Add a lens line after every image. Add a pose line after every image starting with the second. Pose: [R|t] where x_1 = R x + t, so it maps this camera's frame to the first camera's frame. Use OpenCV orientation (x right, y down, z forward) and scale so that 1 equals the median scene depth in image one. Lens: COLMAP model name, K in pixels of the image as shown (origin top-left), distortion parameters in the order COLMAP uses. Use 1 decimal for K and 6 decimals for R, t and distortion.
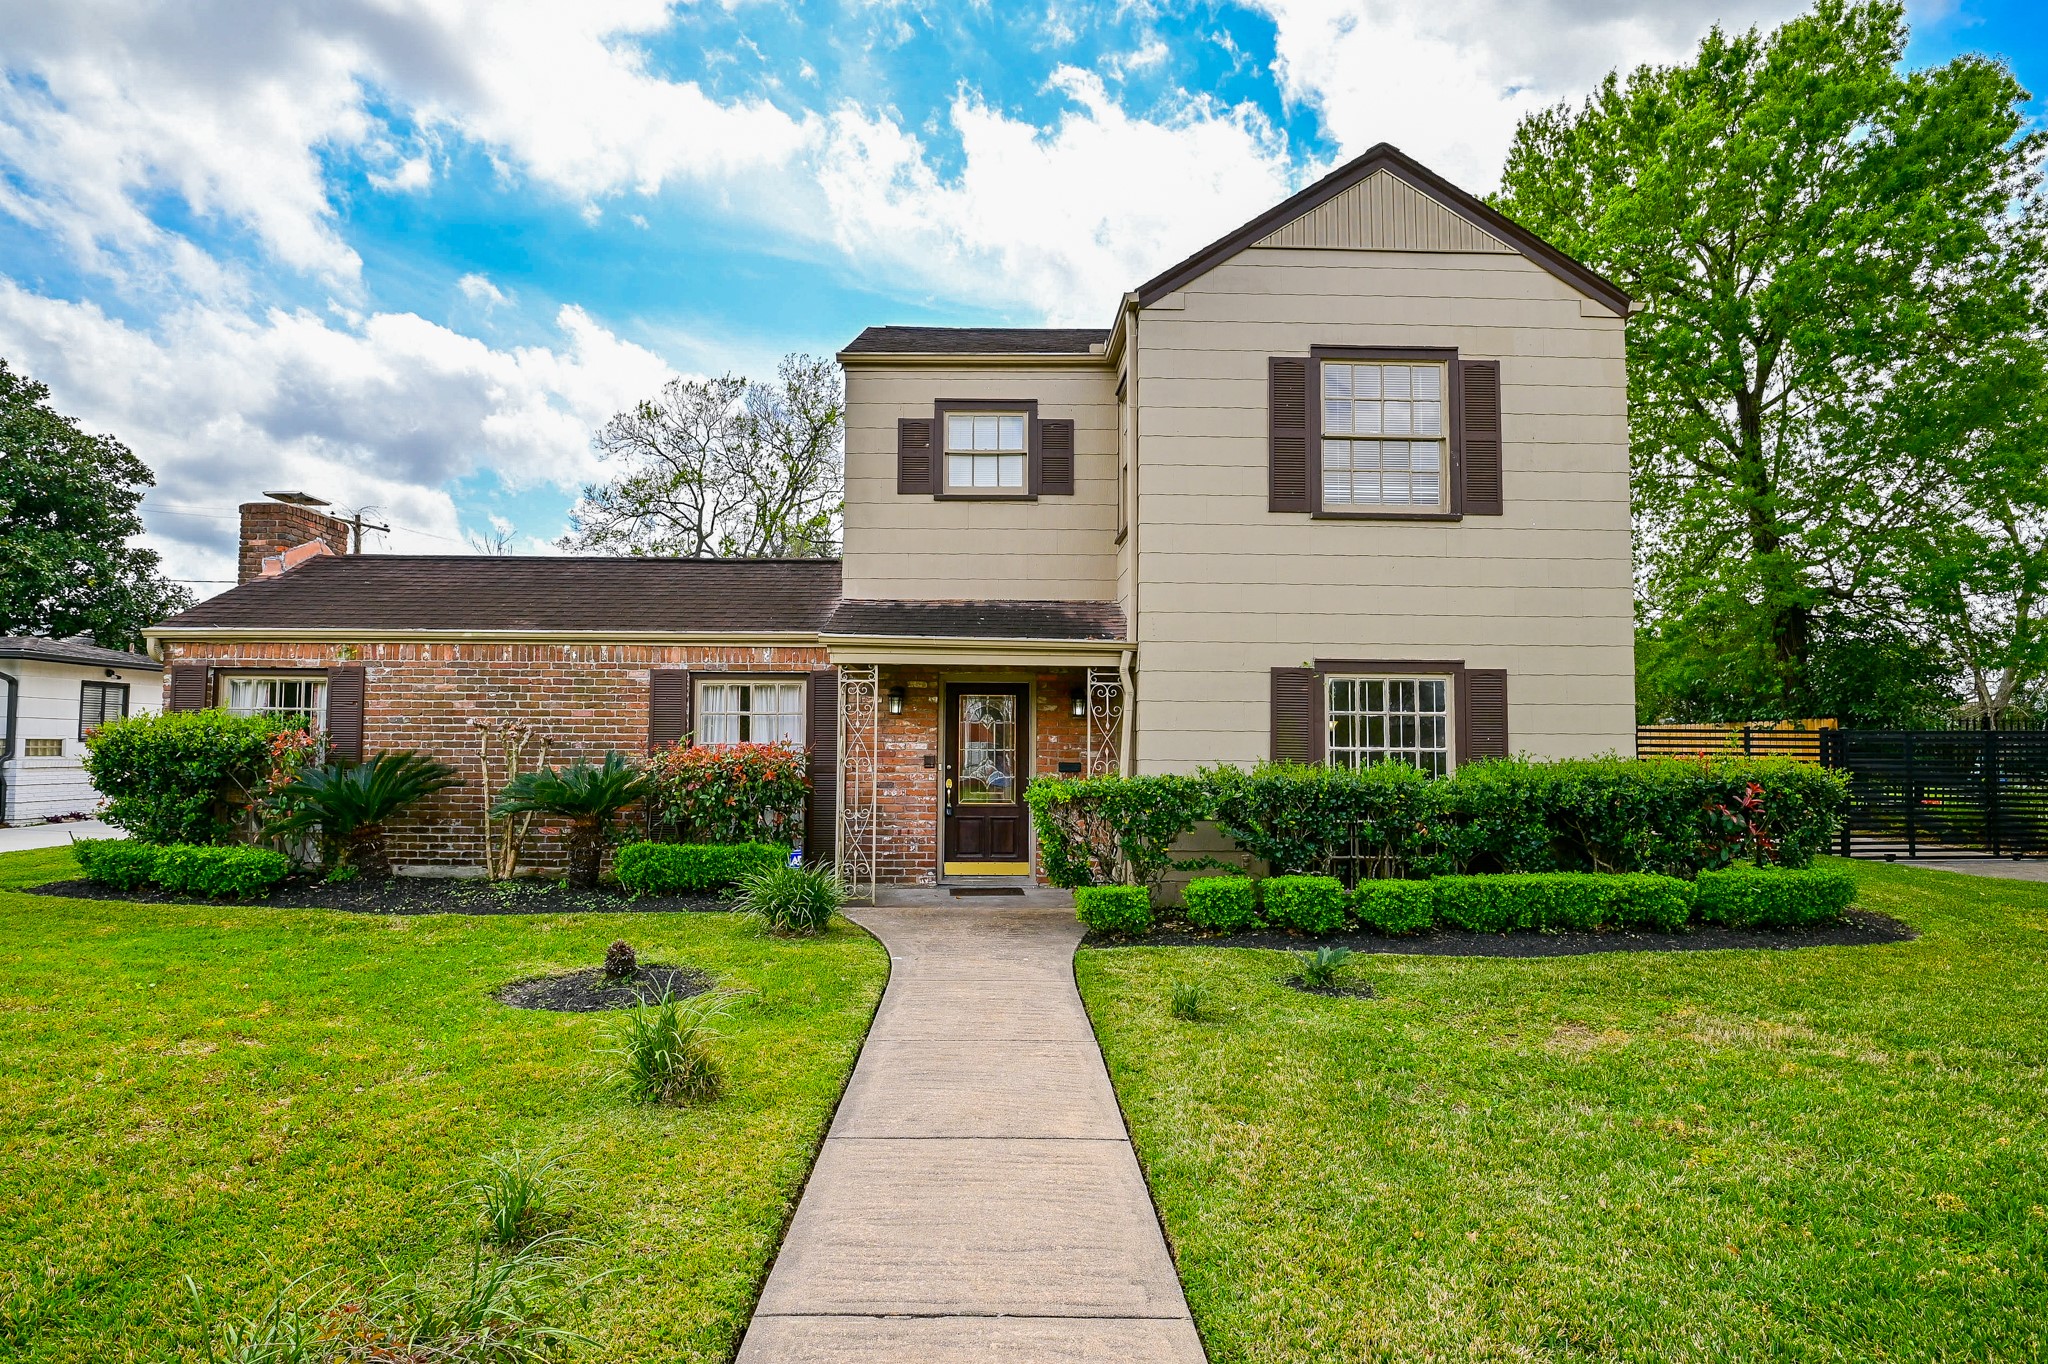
lens RADIAL K [[1043.4, 0, 1017.7], [0, 1043.4, 675.8], [0, 0, 1]] dist [-0.026275, -0.002898]
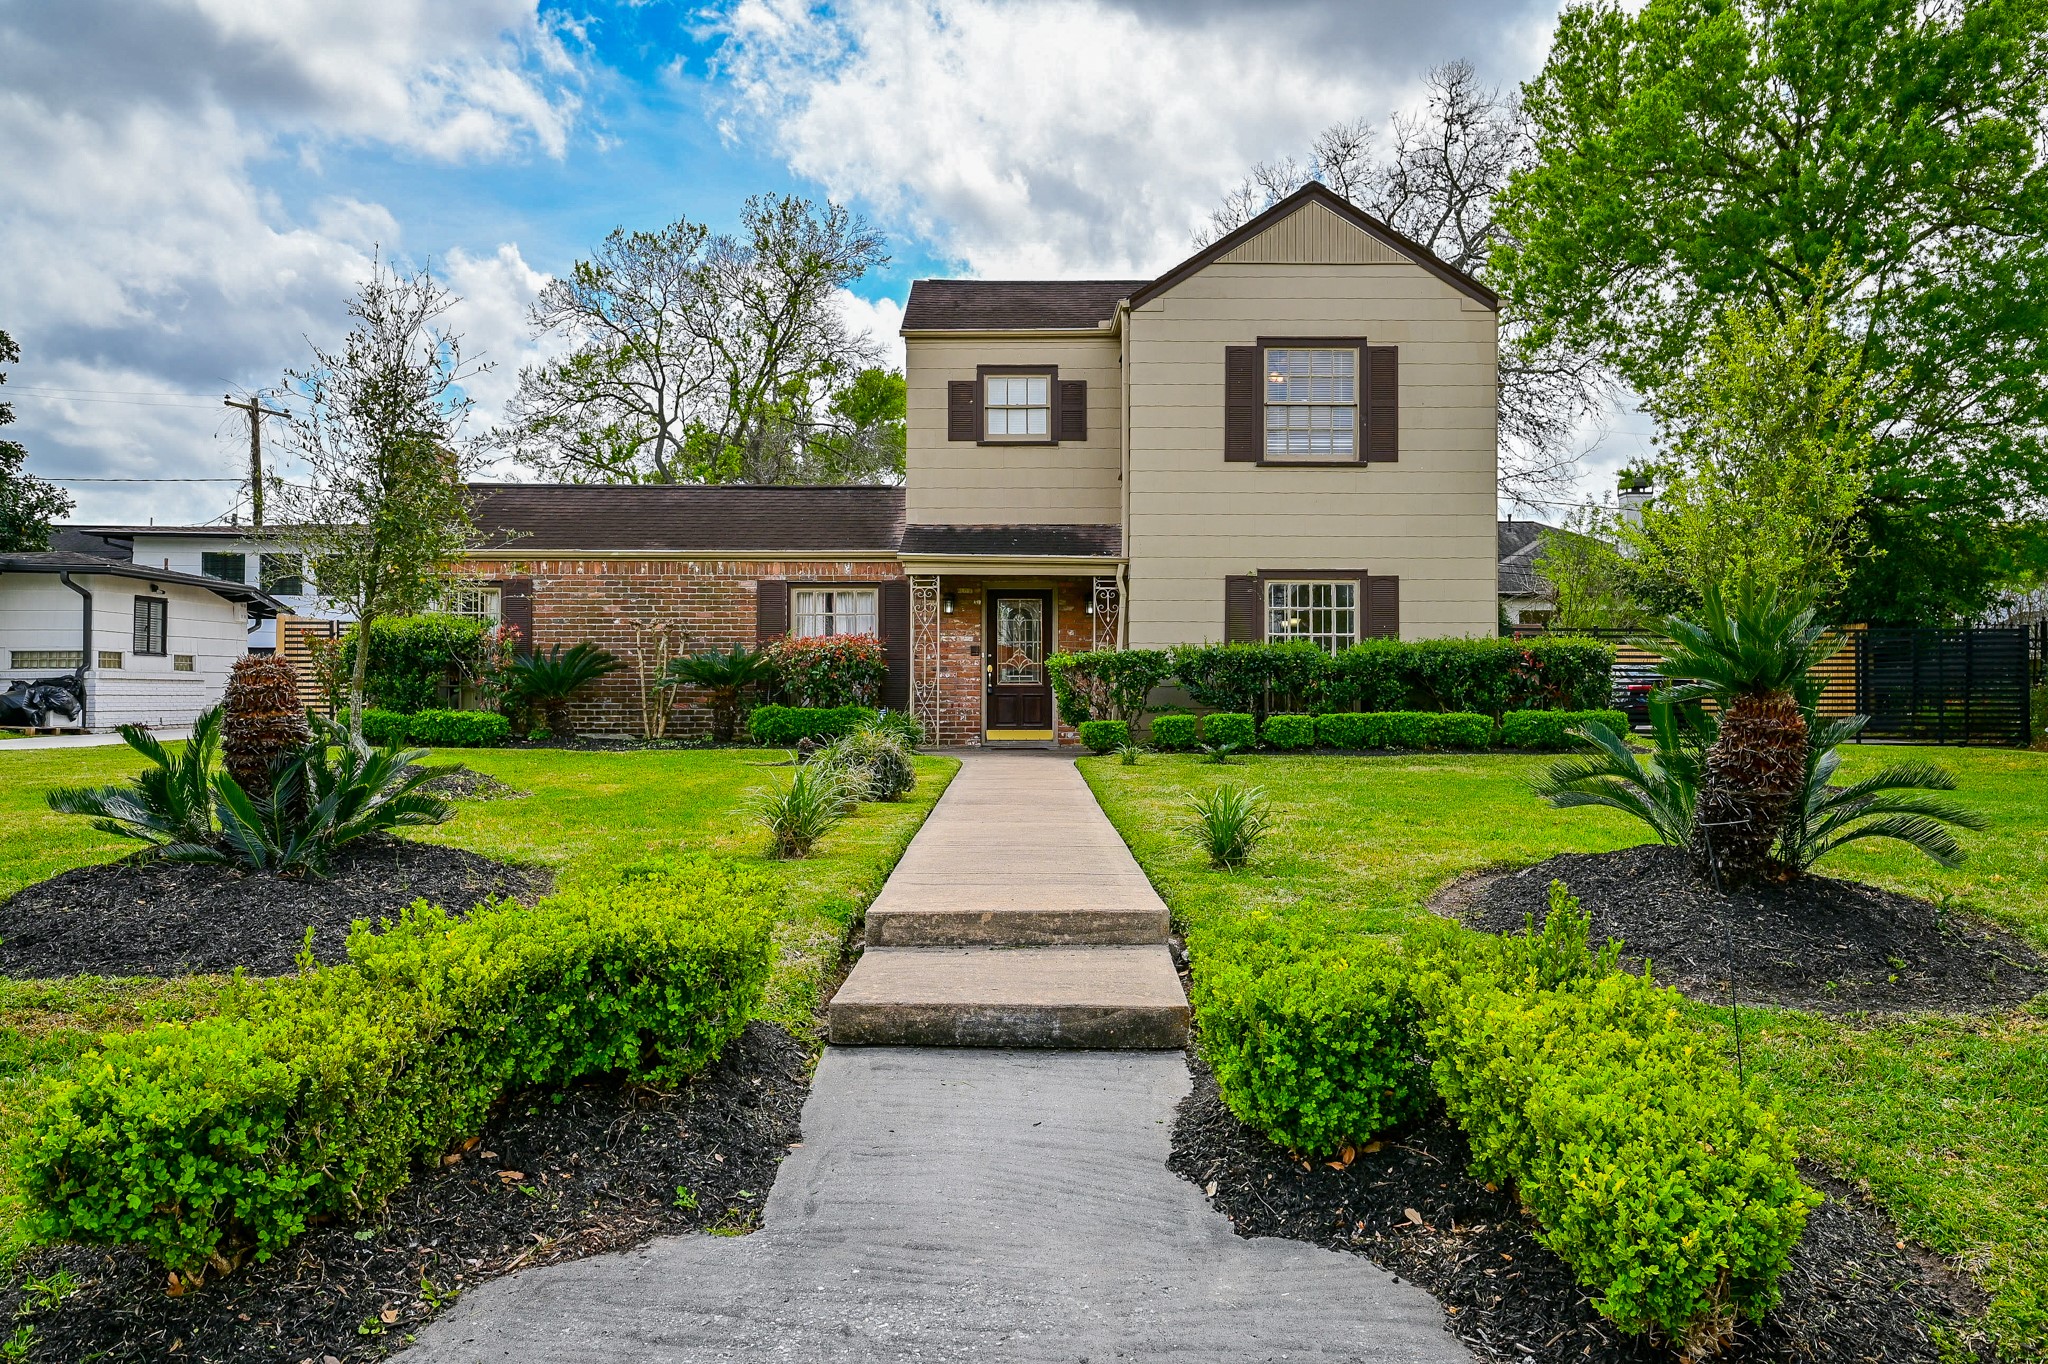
lens RADIAL K [[1584.2, 0, 1020.9], [0, 1584.2, 724.7], [0, 0, 1]] dist [0.000562, -0.000116]
pose [[0.999682, -0.002920, -0.025053, 0.022358], [0.004861, 0.996959, 0.077773, 0.022381], [0.024750, -0.077870, 0.996656, -1.008373]]
